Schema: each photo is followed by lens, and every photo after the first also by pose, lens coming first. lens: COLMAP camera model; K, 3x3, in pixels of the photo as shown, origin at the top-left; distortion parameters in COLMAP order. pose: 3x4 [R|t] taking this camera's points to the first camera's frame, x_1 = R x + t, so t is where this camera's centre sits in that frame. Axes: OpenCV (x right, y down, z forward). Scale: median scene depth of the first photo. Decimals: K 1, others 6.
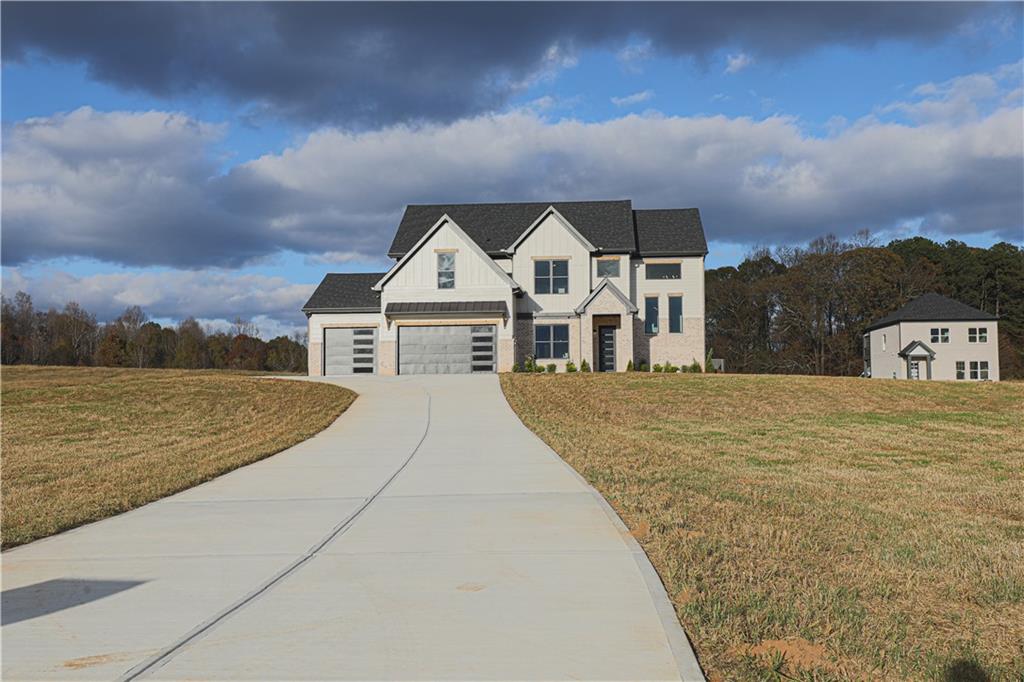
lens RADIAL K [[1039.7, 0, 498.2], [0, 1039.7, 338.6], [0, 0, 1]] dist [0.012197, 0.004283]
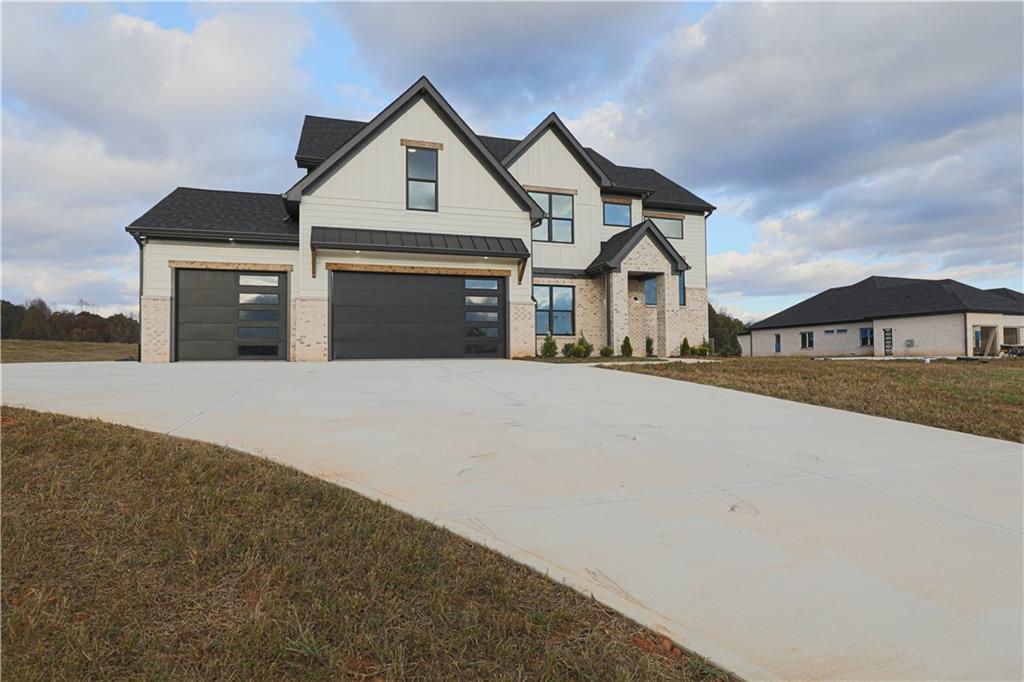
lens RADIAL K [[566.1, 0, 512.0], [0, 566.1, 341.0], [0, 0, 1]] dist [-0.004598, -0.001174]
pose [[0.920690, 0.012195, 0.390104, -0.119841], [-0.023897, 0.999398, 0.025158, 0.014637], [-0.389562, -0.032484, 0.920427, 0.661393]]
